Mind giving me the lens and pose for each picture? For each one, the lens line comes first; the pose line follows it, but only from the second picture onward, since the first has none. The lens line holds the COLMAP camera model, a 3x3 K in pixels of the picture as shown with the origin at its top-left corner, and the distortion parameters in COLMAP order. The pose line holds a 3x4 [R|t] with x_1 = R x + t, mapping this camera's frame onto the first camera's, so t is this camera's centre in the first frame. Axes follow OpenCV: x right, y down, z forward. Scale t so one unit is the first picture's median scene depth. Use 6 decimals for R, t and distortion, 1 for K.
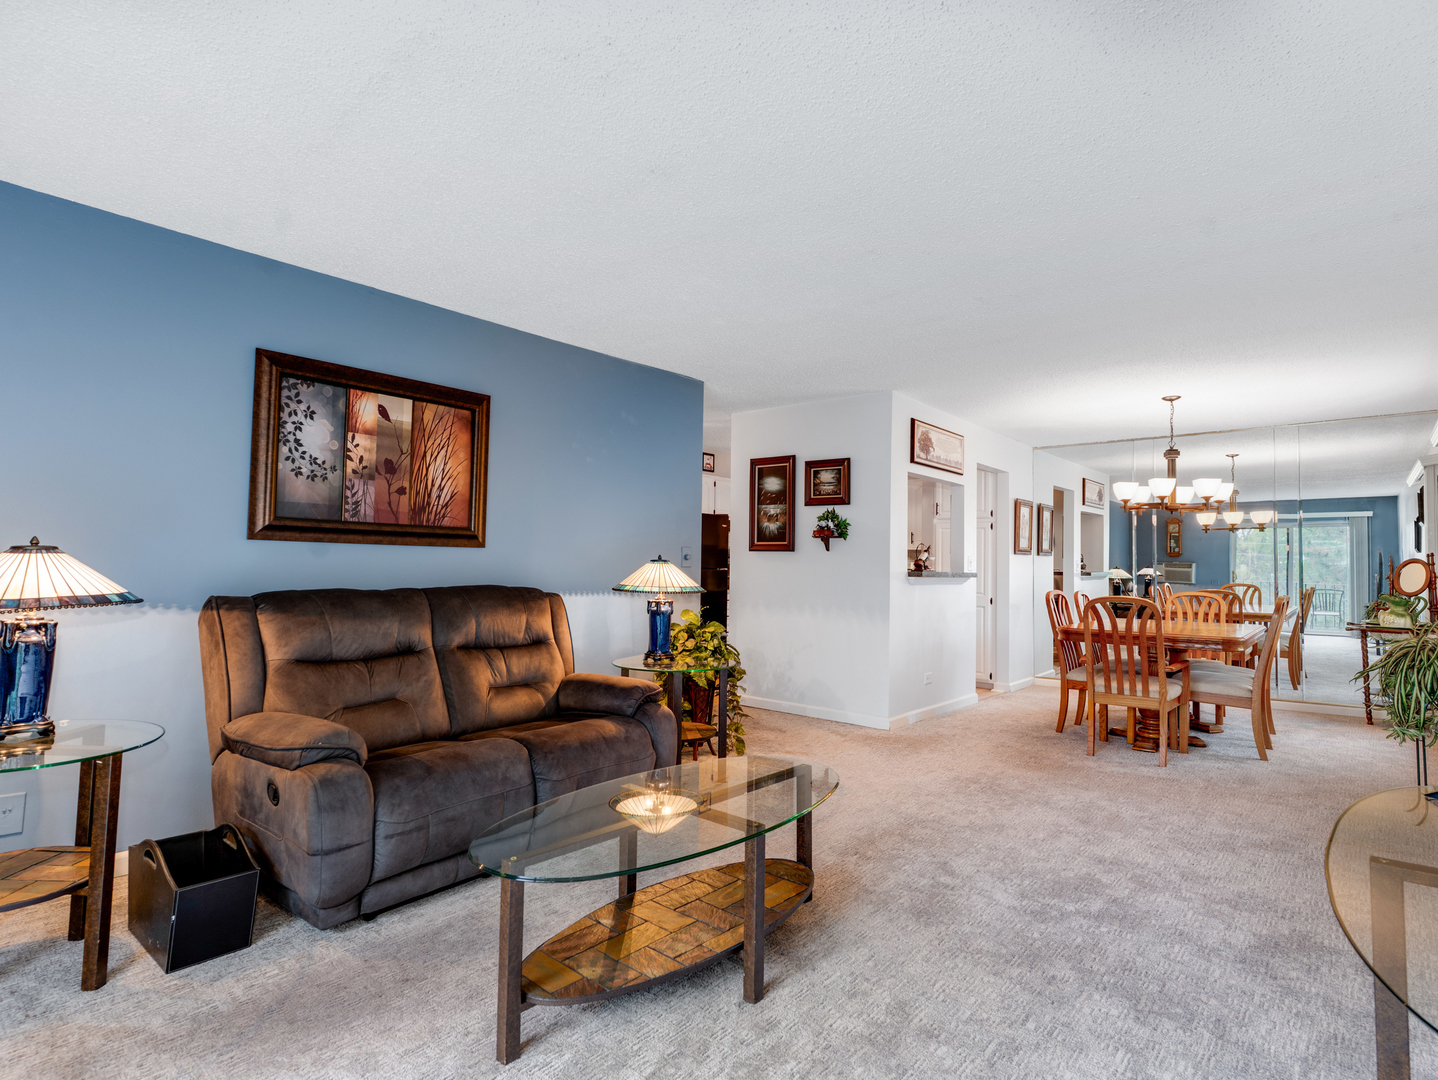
lens RADIAL K [[772.5, 0, 719.0], [0, 772.5, 540.0], [0, 0, 1]] dist [0.000964, -0.000257]
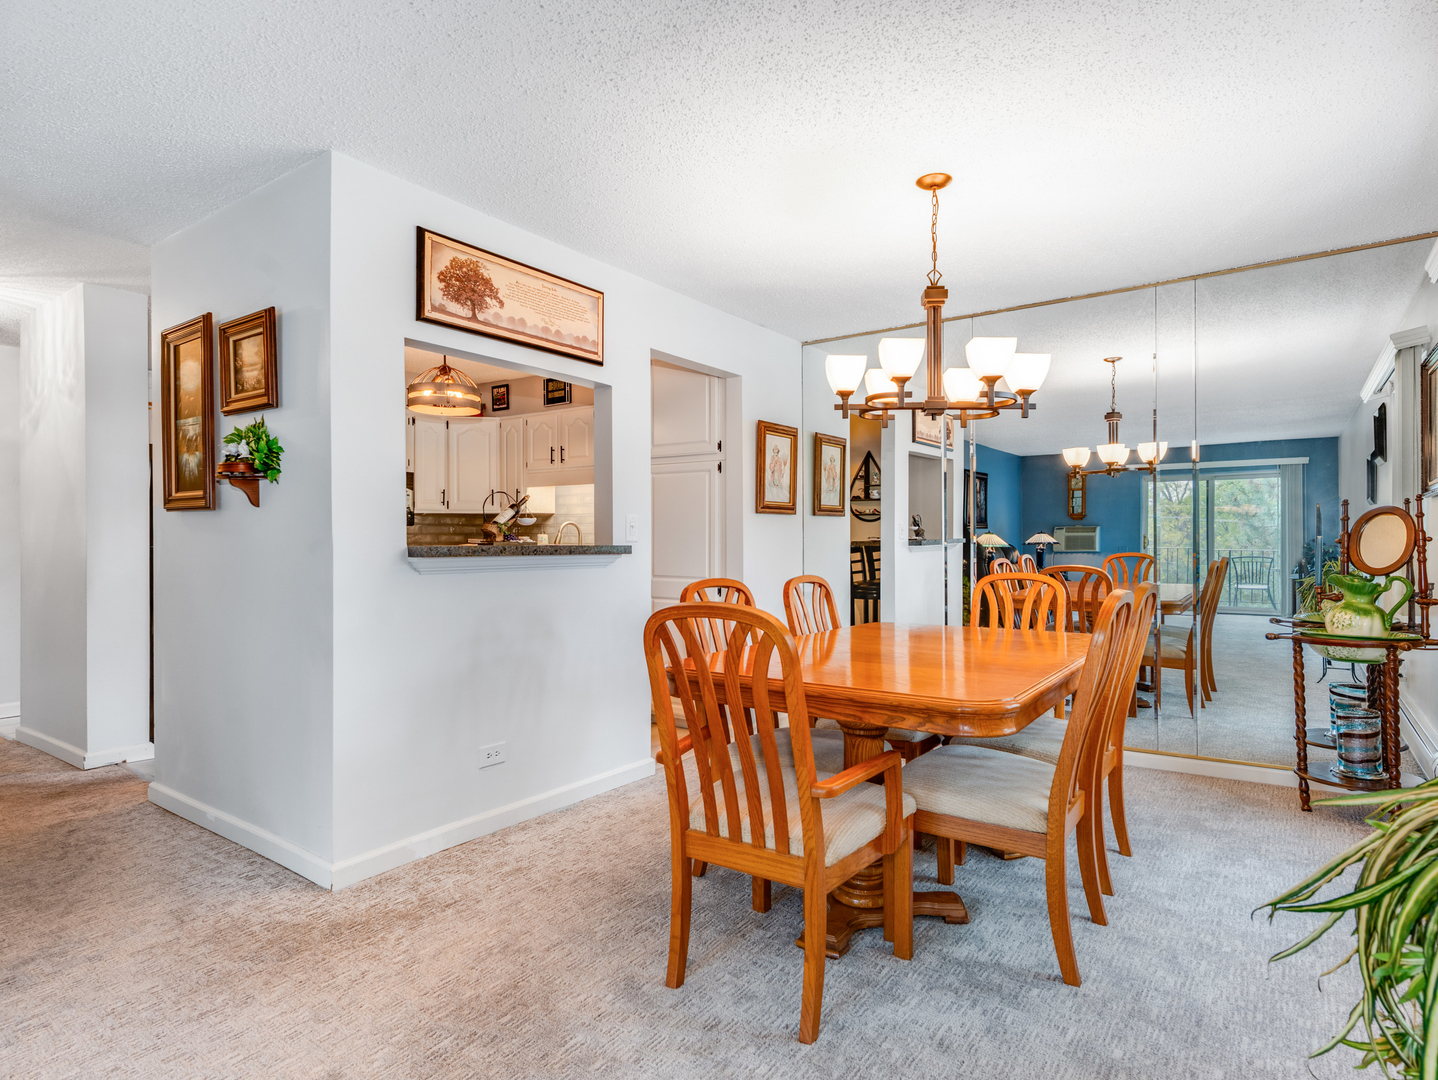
lens RADIAL K [[813.4, 0, 719.0], [0, 813.4, 540.0], [0, 0, 1]] dist [-0.000874, 0.000634]
pose [[0.996873, -0.016325, 0.077315, 0.343646], [0.013588, 0.999267, 0.035794, 0.018579], [-0.077843, -0.034632, 0.996364, 0.414164]]
